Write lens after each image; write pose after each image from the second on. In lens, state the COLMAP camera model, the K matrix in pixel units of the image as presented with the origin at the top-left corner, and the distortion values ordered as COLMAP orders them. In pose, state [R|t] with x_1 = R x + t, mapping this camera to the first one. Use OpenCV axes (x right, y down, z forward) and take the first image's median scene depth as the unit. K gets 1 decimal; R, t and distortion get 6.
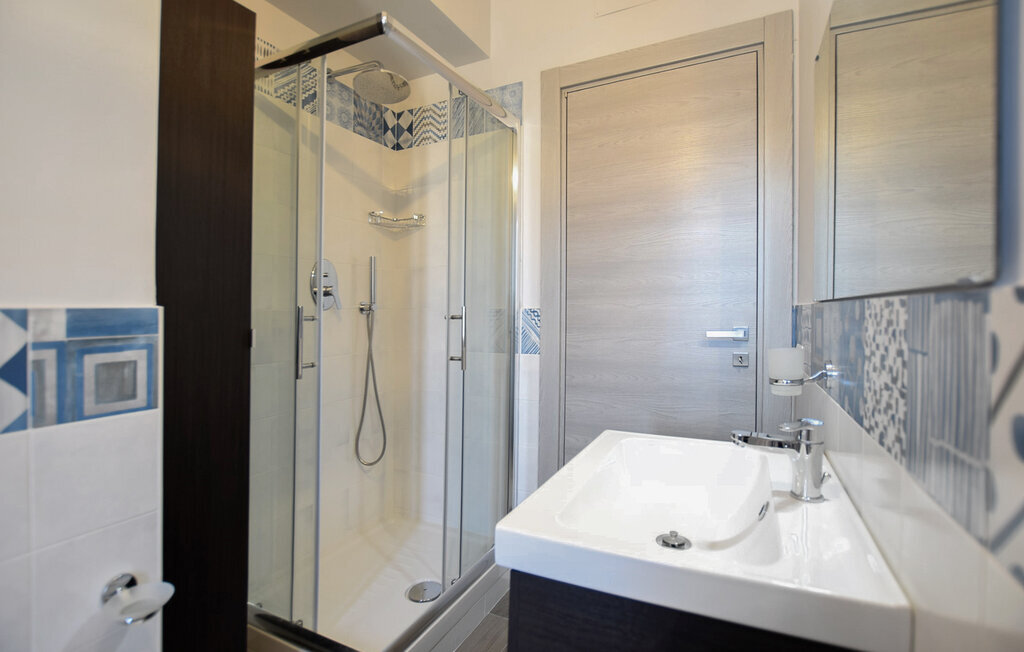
lens RADIAL K [[469.0, 0, 505.7], [0, 469.0, 326.7], [0, 0, 1]] dist [-0.015379, 0.000006]
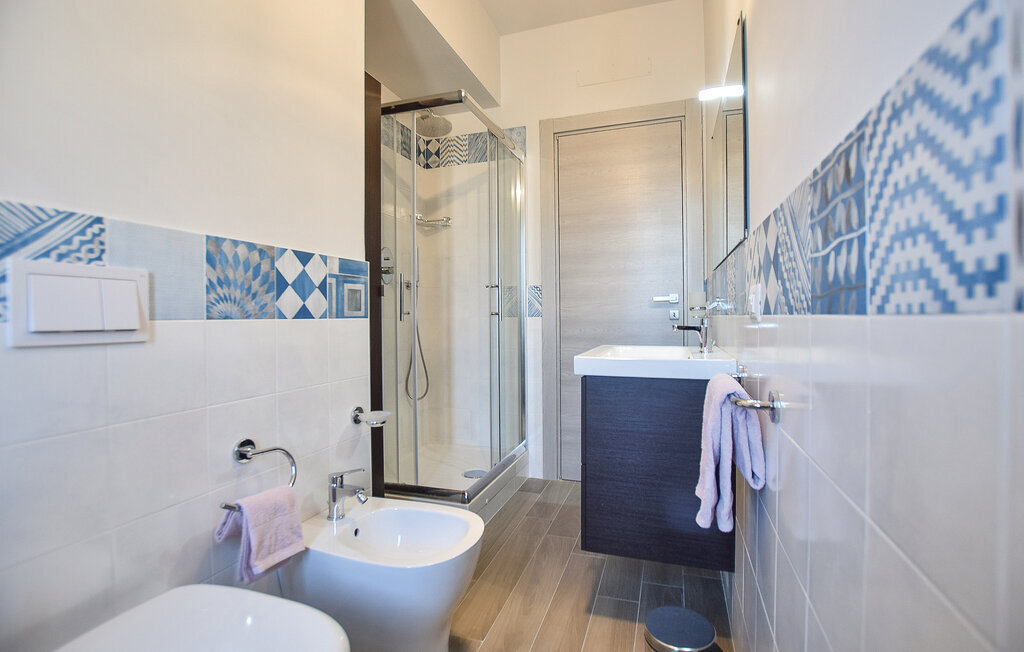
lens RADIAL K [[469.0, 0, 519.0], [0, 469.0, 322.3], [0, 0, 1]] dist [-0.015379, 0.000006]
pose [[0.987841, -0.001216, 0.155466, -0.215728], [0.005876, 0.999547, -0.029520, 0.115605], [-0.155360, 0.030075, 0.987400, -0.396033]]
